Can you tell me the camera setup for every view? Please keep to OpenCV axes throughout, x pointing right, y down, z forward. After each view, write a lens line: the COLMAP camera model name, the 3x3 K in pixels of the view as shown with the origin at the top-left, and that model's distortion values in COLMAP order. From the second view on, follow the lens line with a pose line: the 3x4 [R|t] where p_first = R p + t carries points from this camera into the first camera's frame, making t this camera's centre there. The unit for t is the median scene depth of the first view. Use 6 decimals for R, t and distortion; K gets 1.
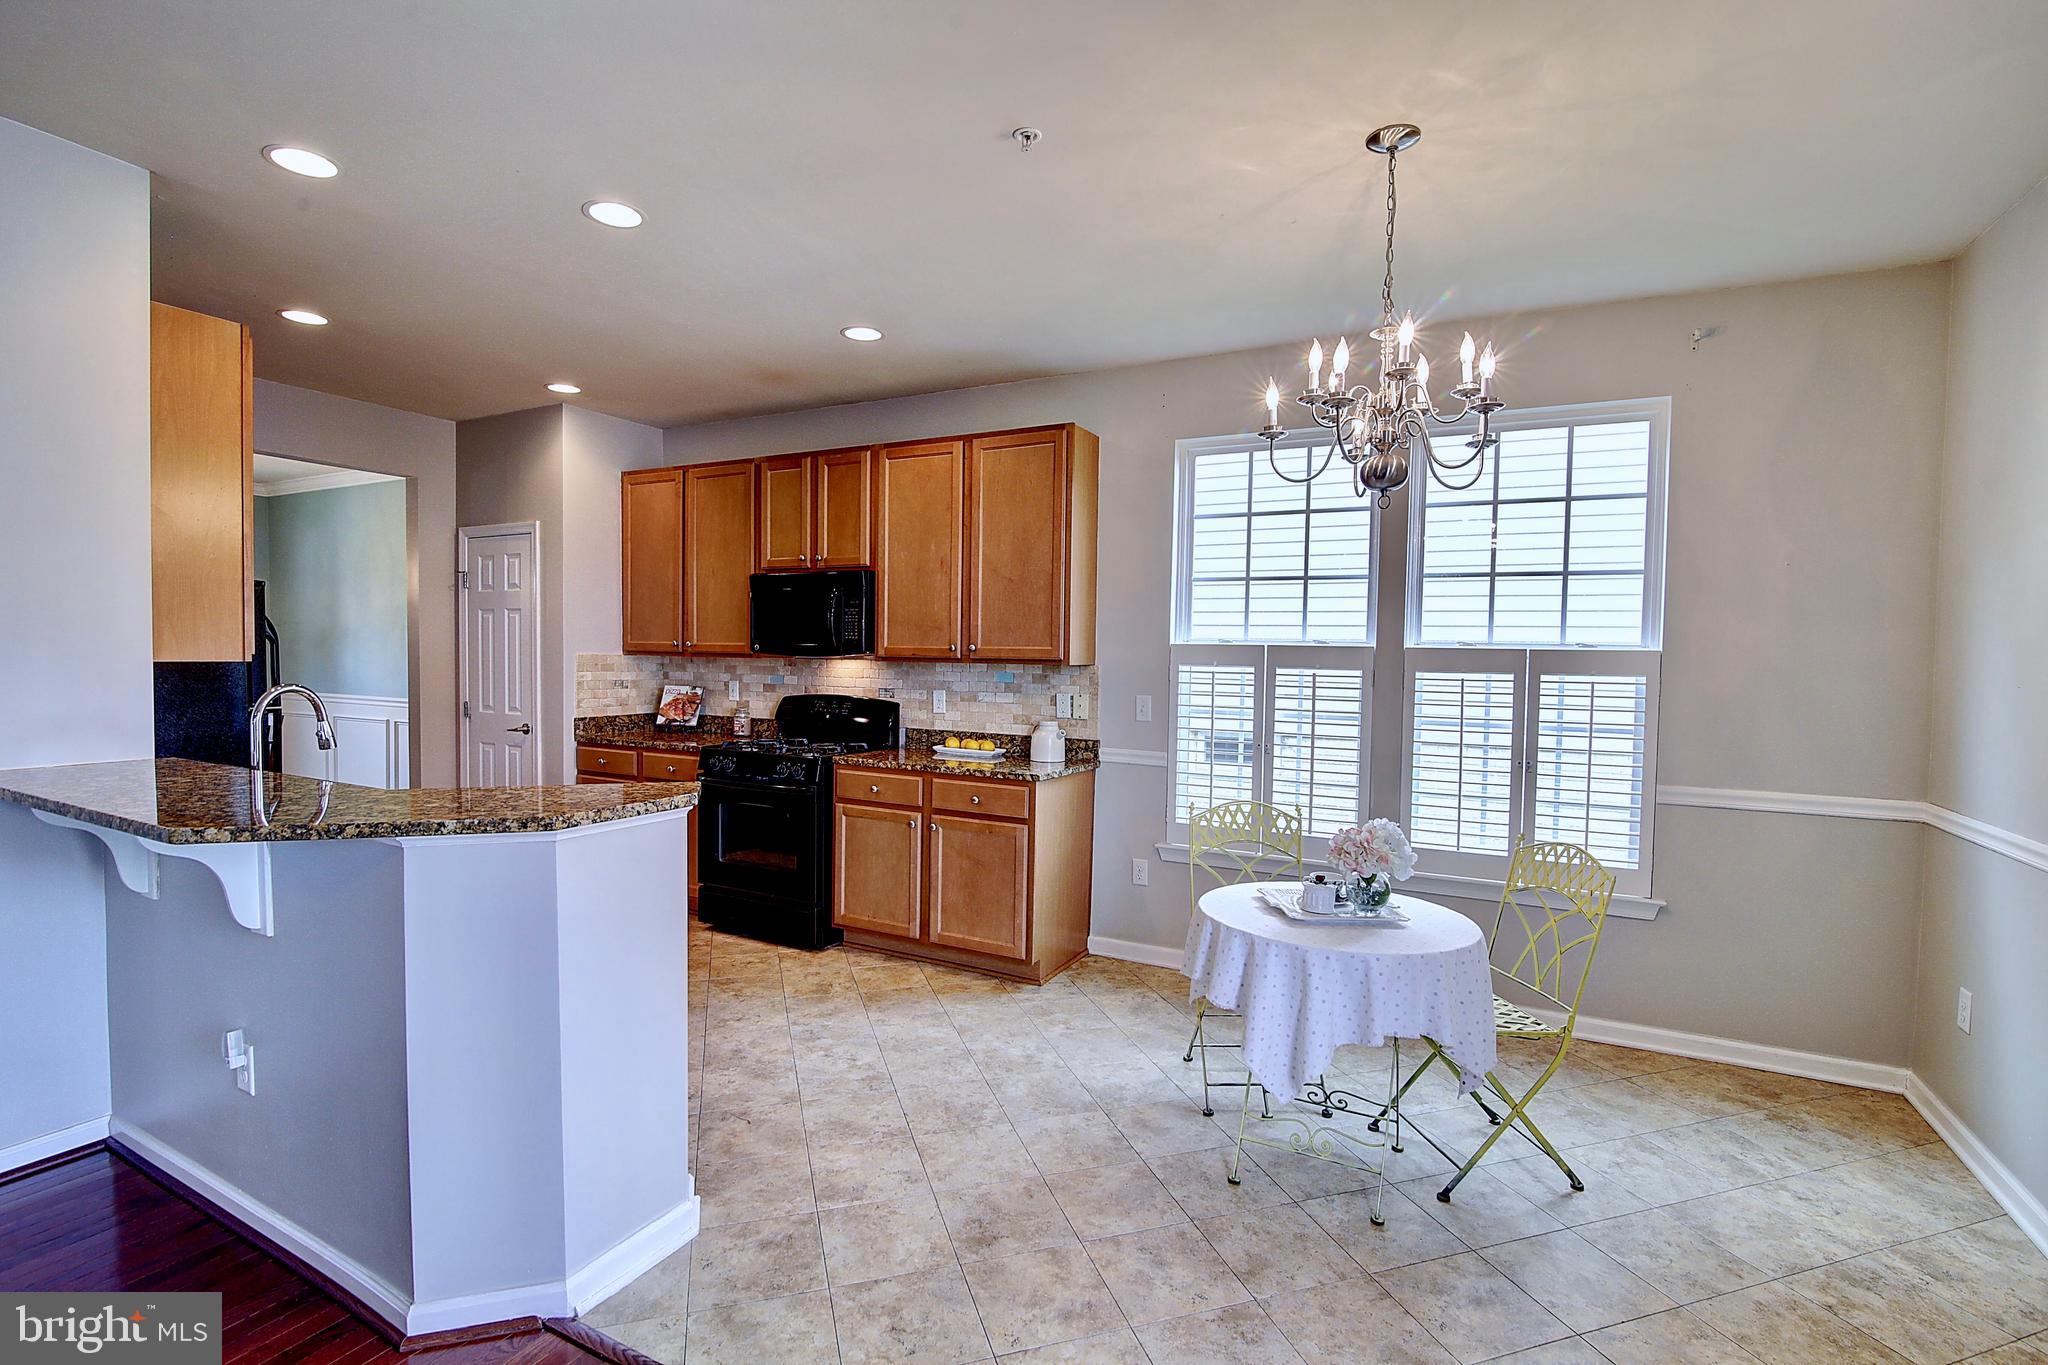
lens RADIAL K [[939.2, 0, 1017.8], [0, 939.2, 687.9], [0, 0, 1]] dist [-0.017942, 0.001332]
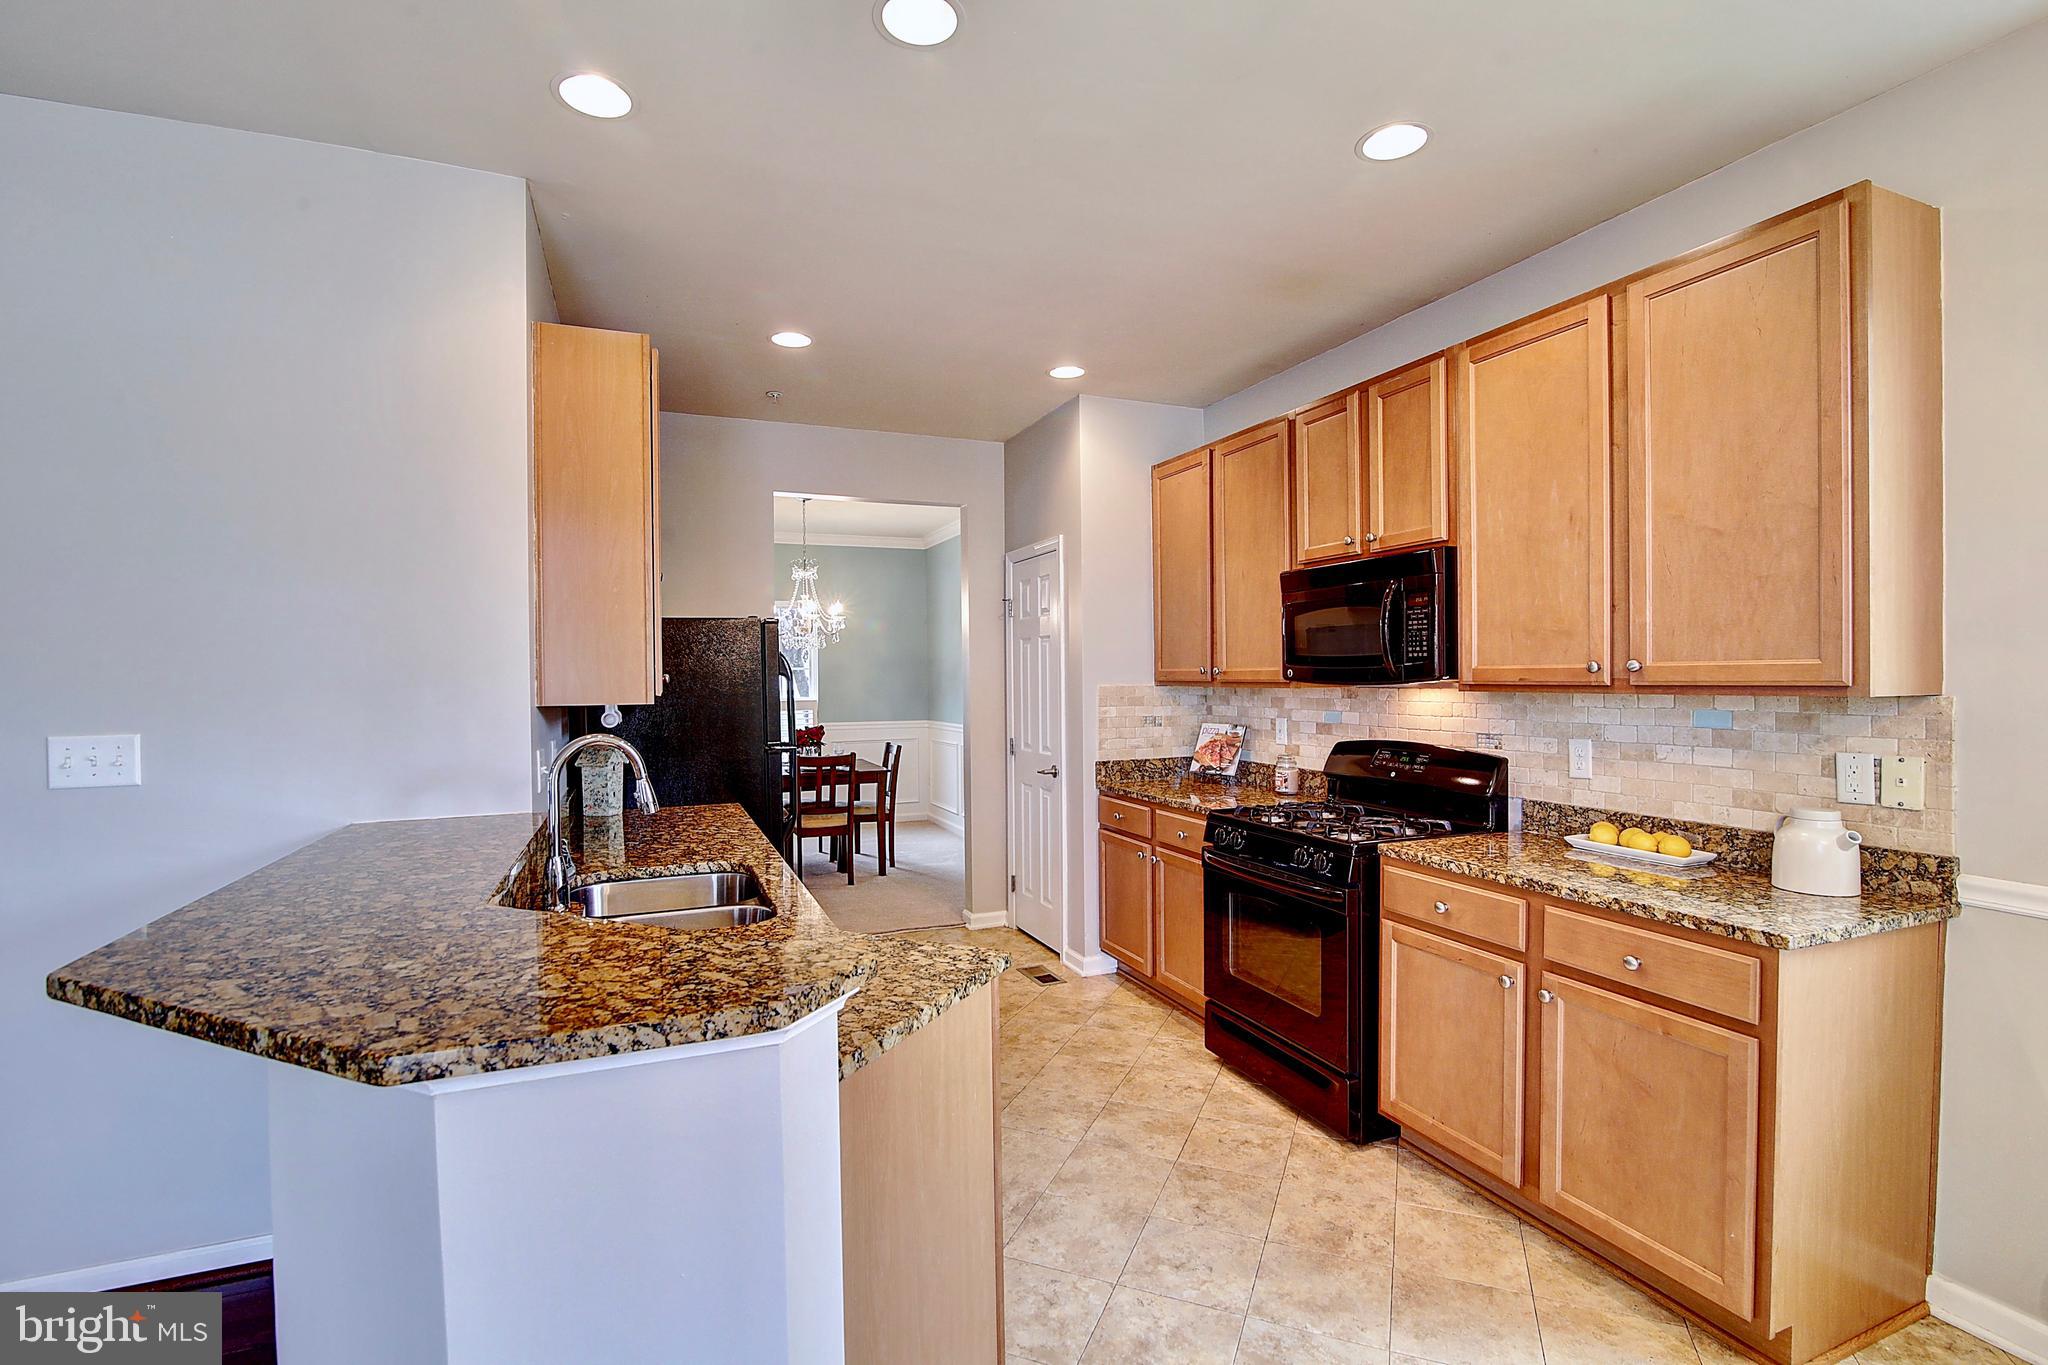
lens RADIAL K [[939.2, 0, 1030.8], [0, 939.2, 687.9], [0, 0, 1]] dist [-0.017942, 0.001332]
pose [[0.774640, -0.013290, -0.632263, 0.021455], [-0.003090, 0.999688, -0.024799, -0.015028], [0.632395, 0.021164, 0.774357, 0.348733]]
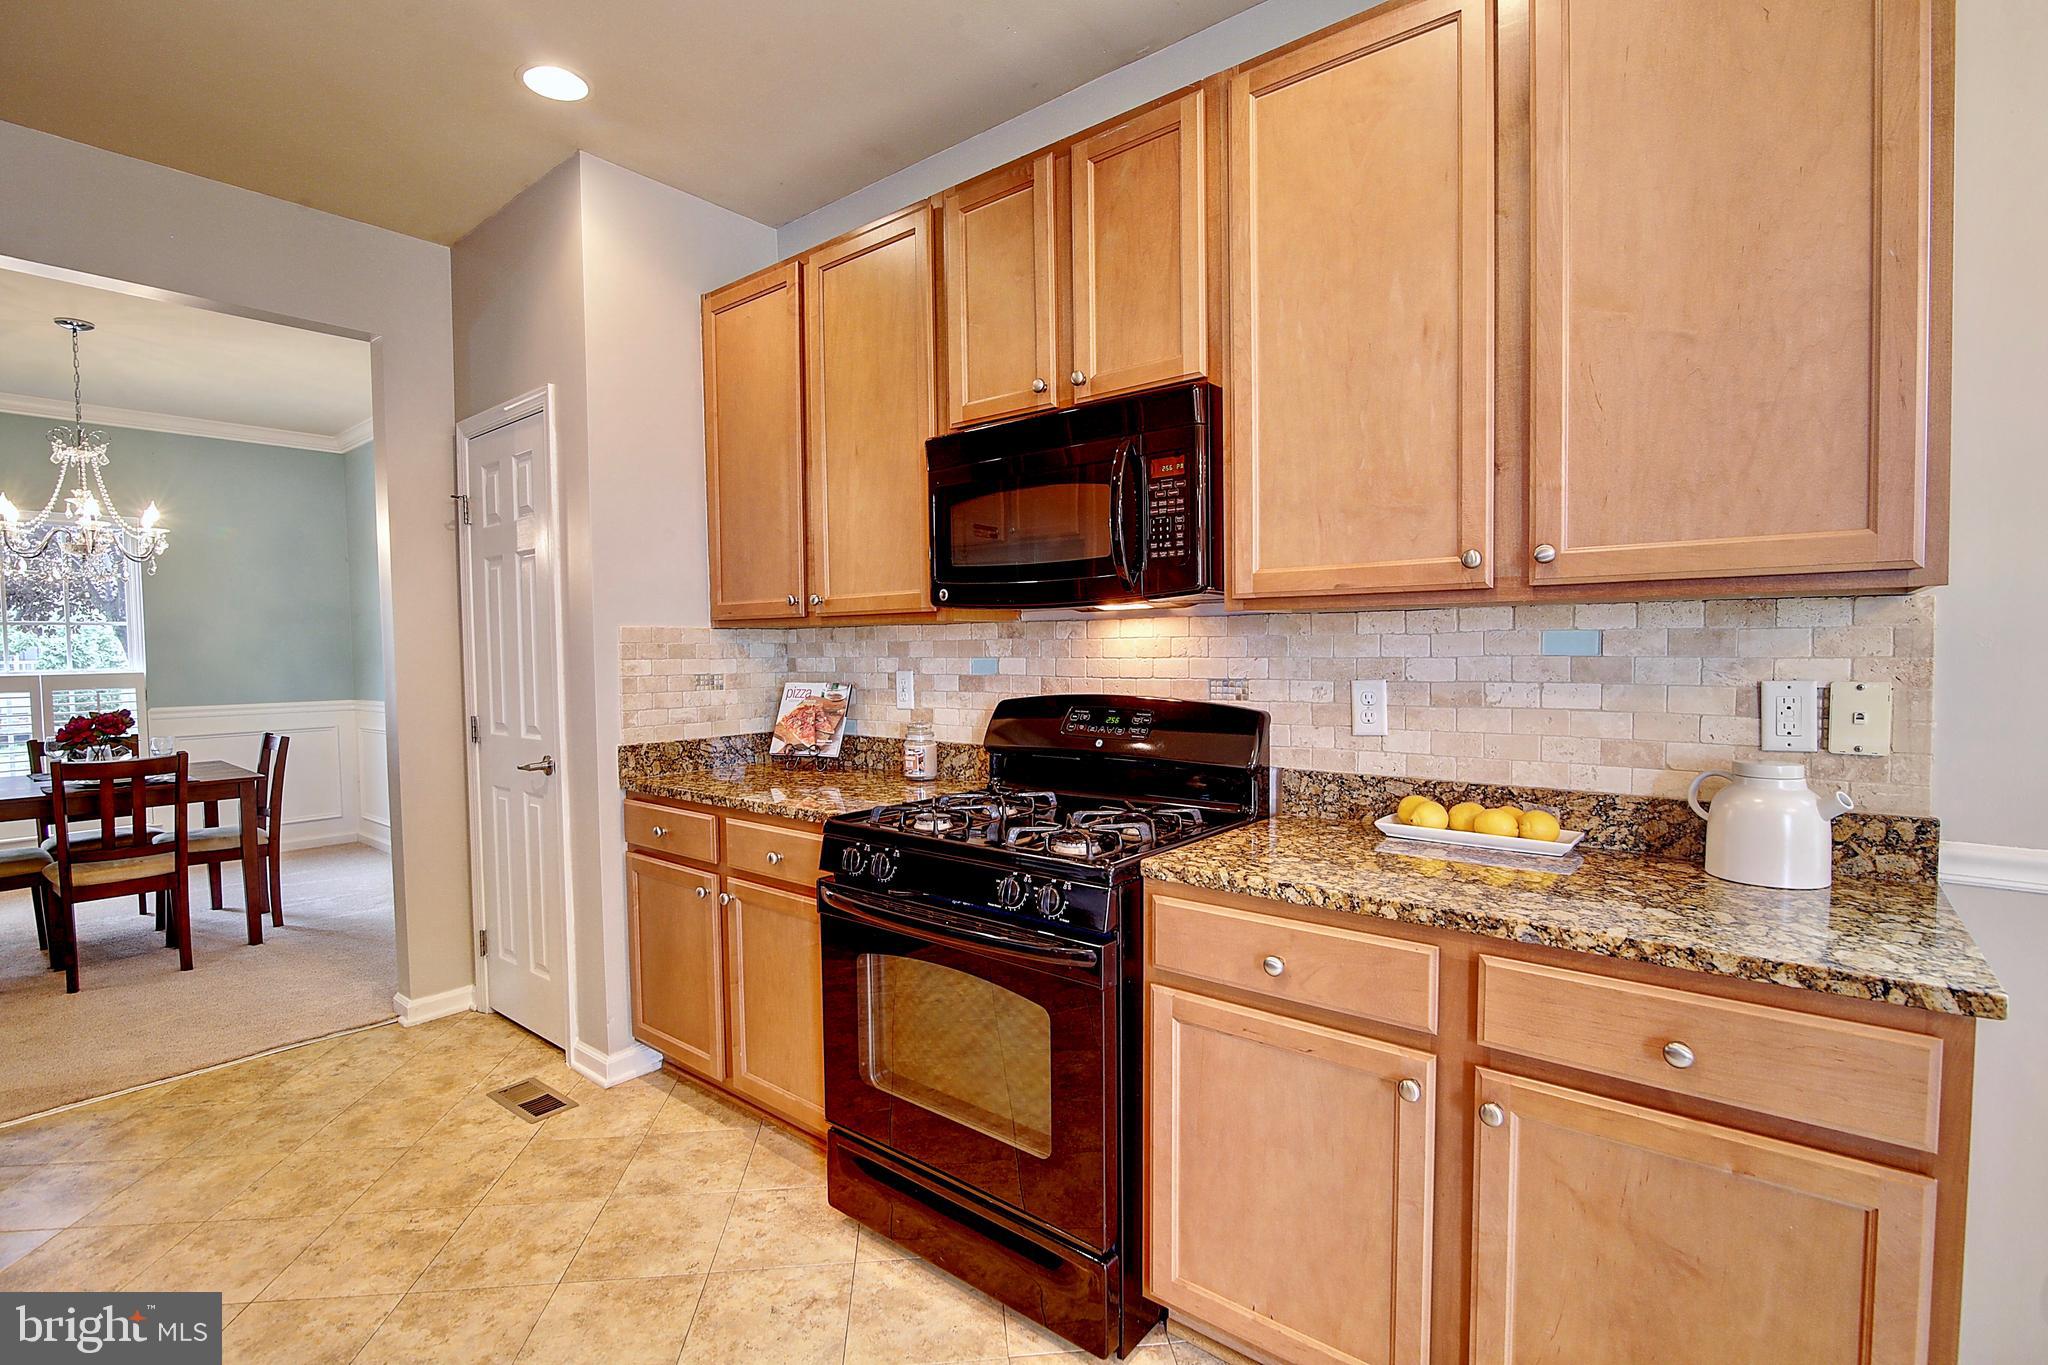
lens RADIAL K [[939.2, 0, 1017.9], [0, 939.2, 686.5], [0, 0, 1]] dist [-0.017942, 0.001332]
pose [[0.979475, -0.018623, -0.200702, -0.163024], [0.019495, 0.999807, 0.002369, 0.001306], [0.200620, -0.006233, 0.979649, 0.598768]]
